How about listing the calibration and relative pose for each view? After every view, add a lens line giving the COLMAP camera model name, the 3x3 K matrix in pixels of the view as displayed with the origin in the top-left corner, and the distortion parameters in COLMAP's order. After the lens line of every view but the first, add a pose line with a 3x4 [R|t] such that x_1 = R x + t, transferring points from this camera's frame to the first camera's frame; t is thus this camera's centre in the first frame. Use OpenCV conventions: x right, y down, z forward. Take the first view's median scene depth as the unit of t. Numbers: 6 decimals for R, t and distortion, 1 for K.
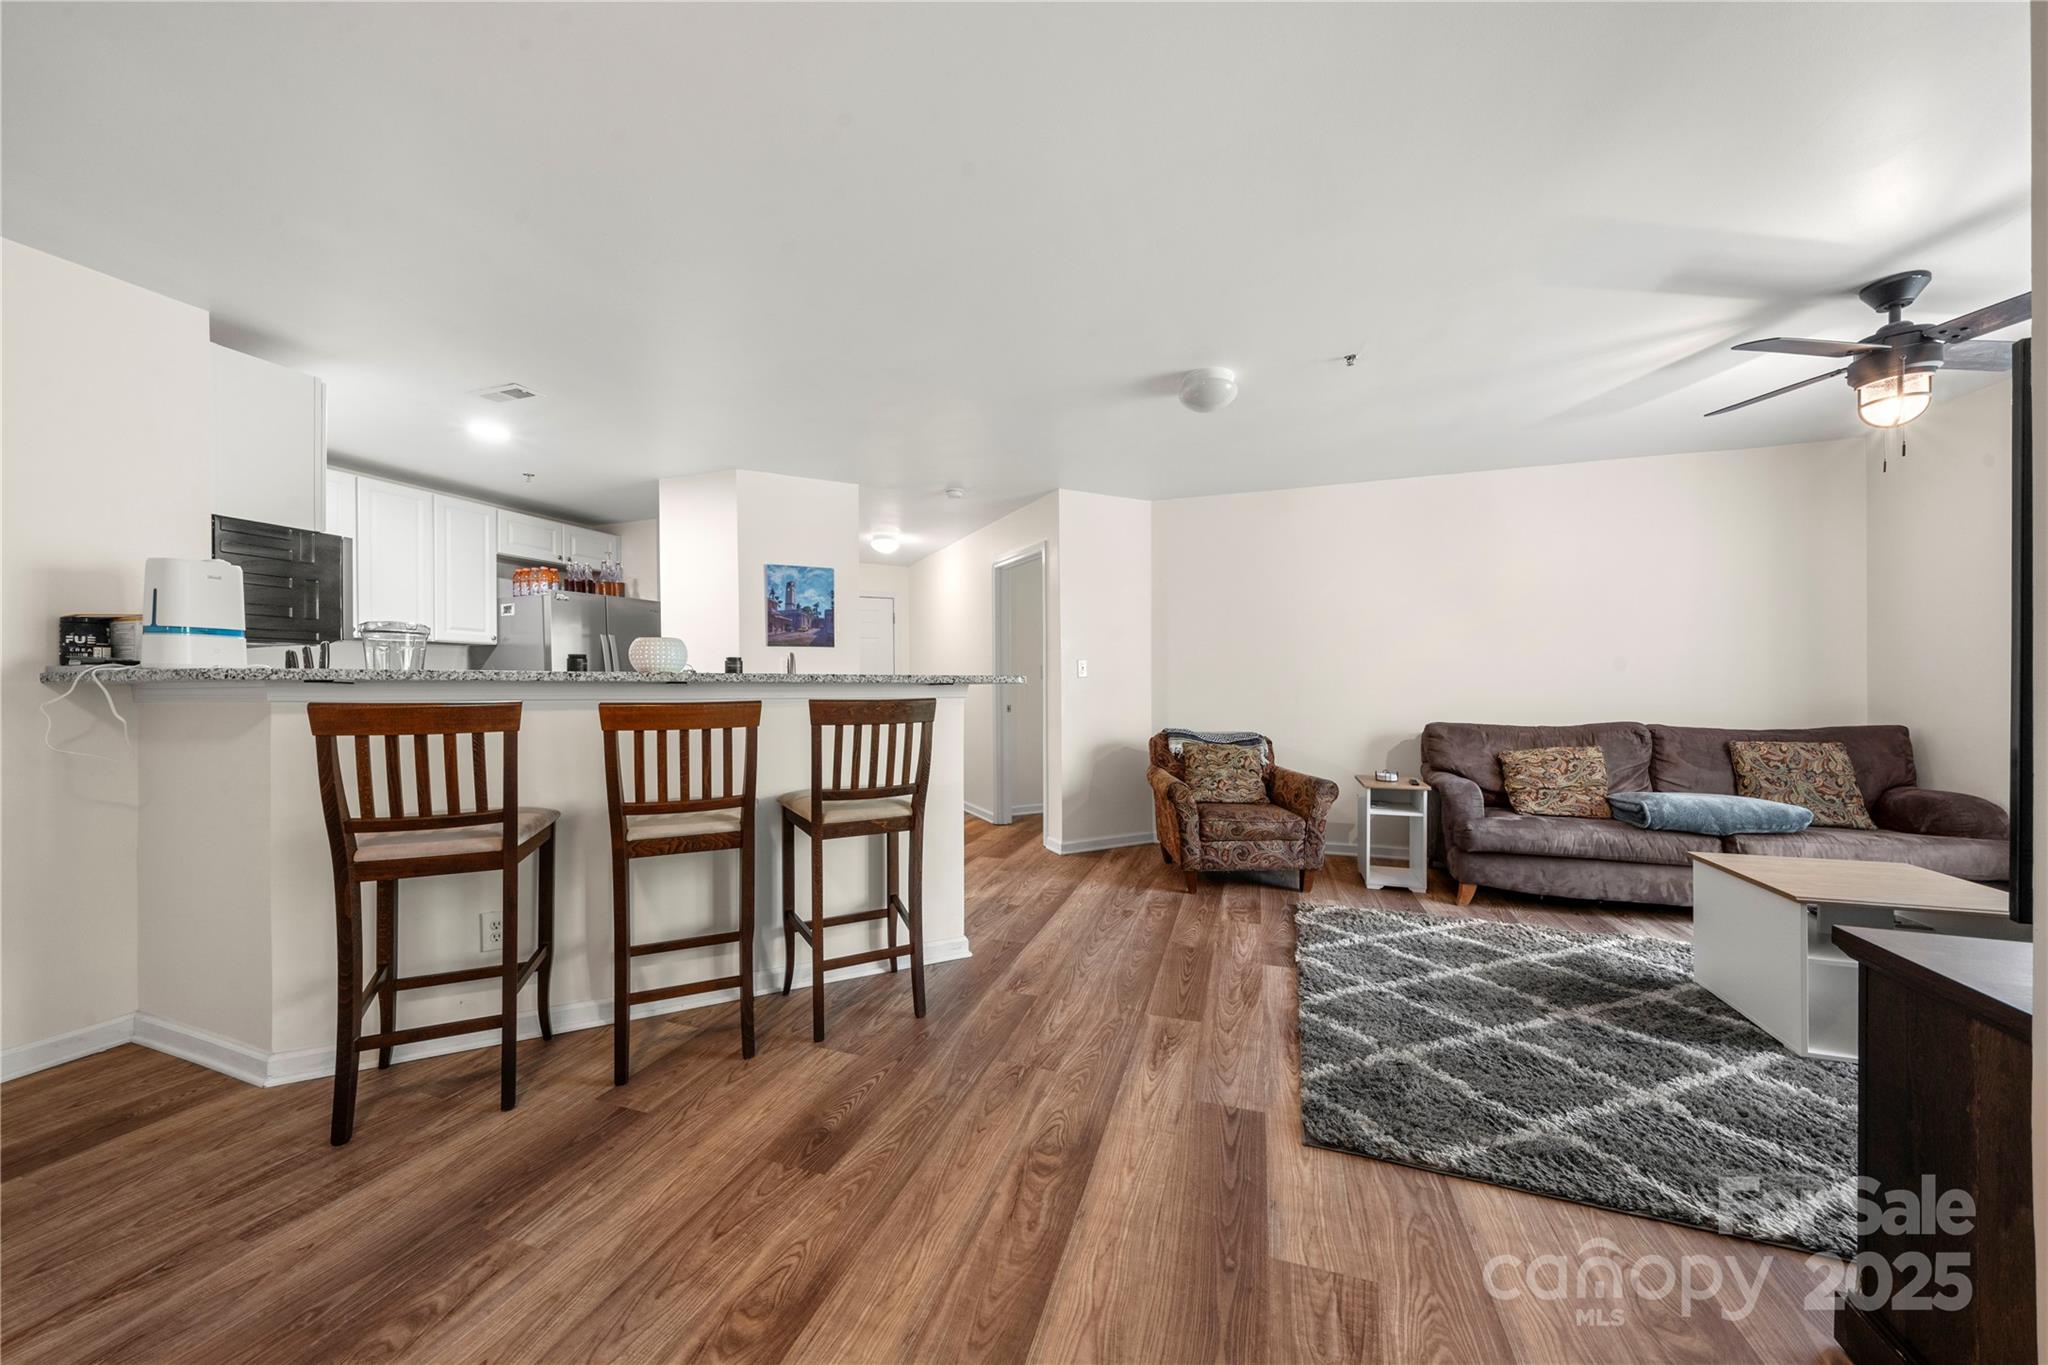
lens RADIAL K [[689.8, 0, 1022.4], [0, 689.8, 689.0], [0, 0, 1]] dist [-0.006043, -0.000011]
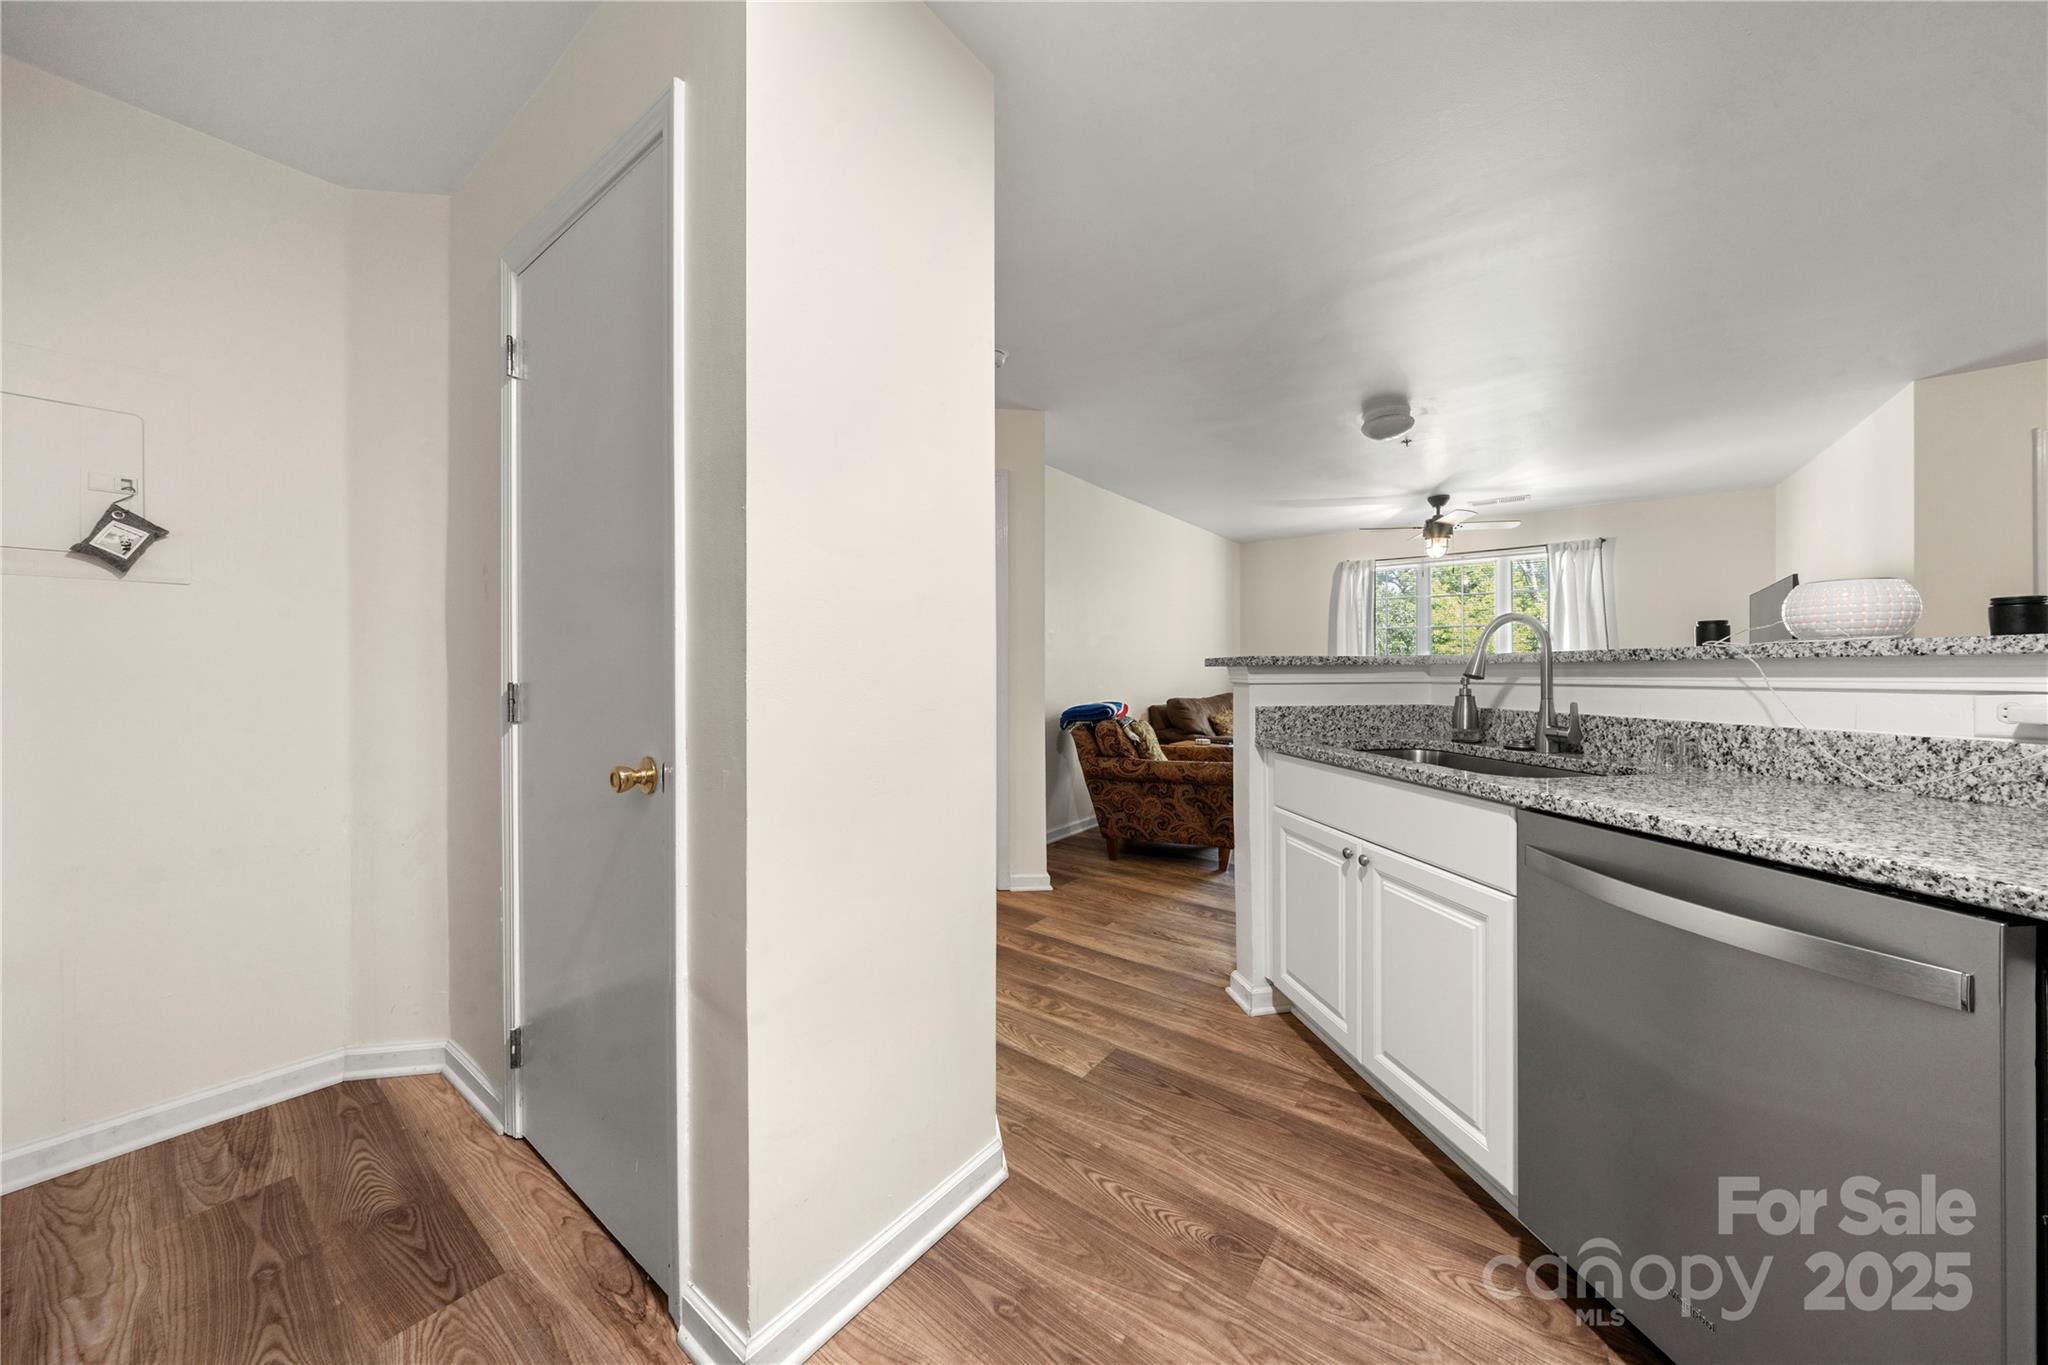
lens RADIAL K [[701.1, 0, 1024.3], [0, 701.1, 664.5], [0, 0, 1]] dist [-0.000781, 0.000095]
pose [[0.301919, 0.011066, 0.953269, -1.005349], [0.003463, 0.999913, -0.012704, 0.001244], [-0.953327, 0.007137, 0.301854, 1.147426]]
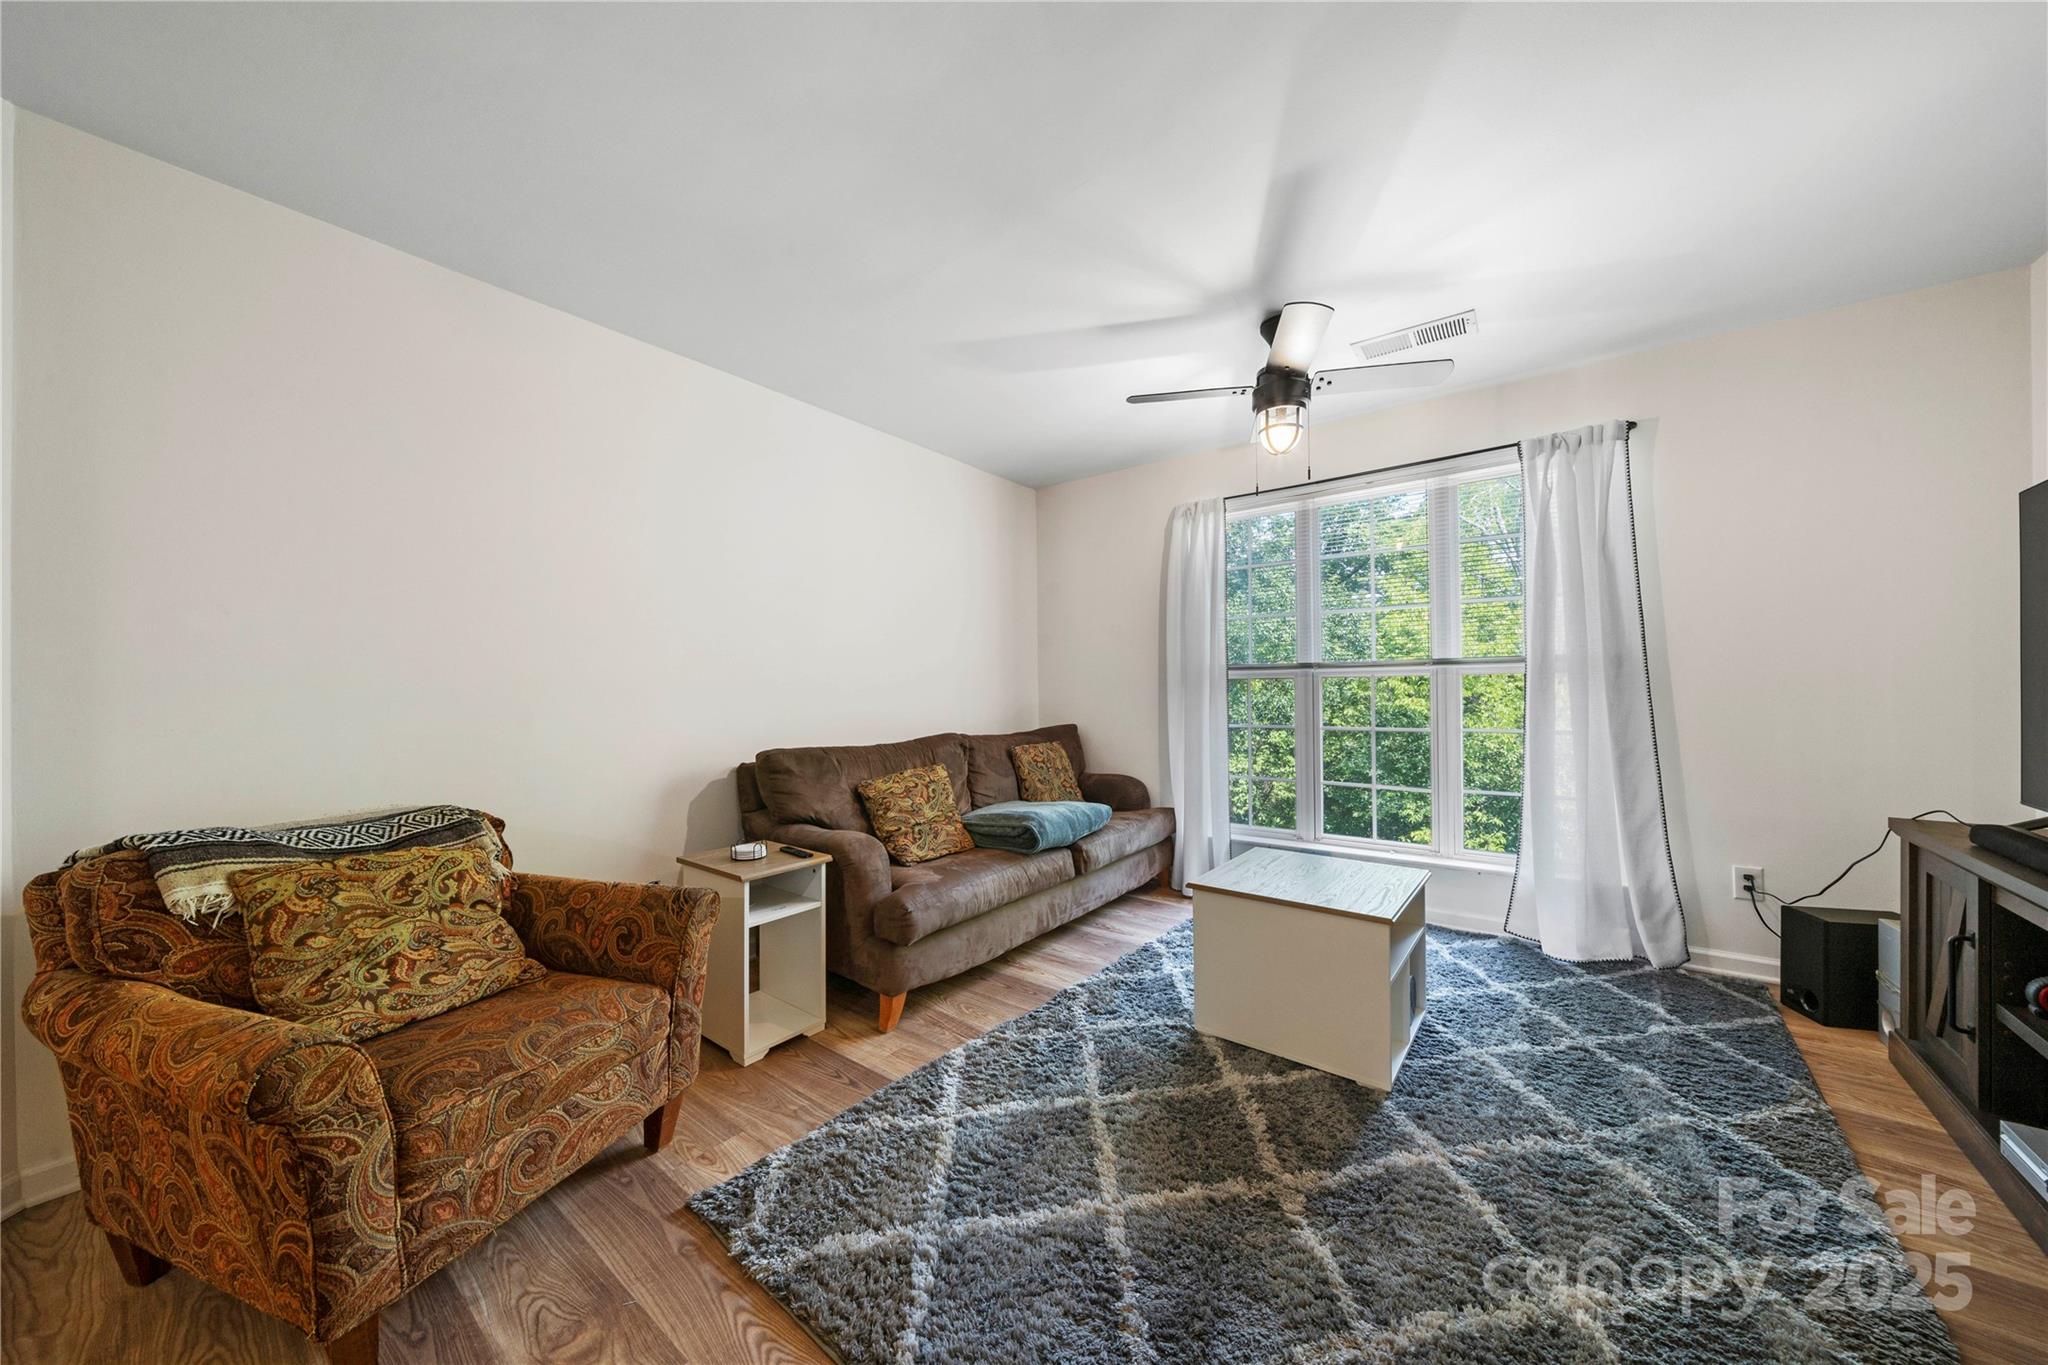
lens RADIAL K [[689.8, 0, 1022.4], [0, 689.8, 689.0], [0, 0, 1]] dist [-0.006043, -0.000011]
pose [[0.315390, 0.004145, 0.948953, 0.064927], [0.010036, 0.999920, -0.007703, -0.002140], [-0.948909, 0.011954, 0.315323, 0.742245]]
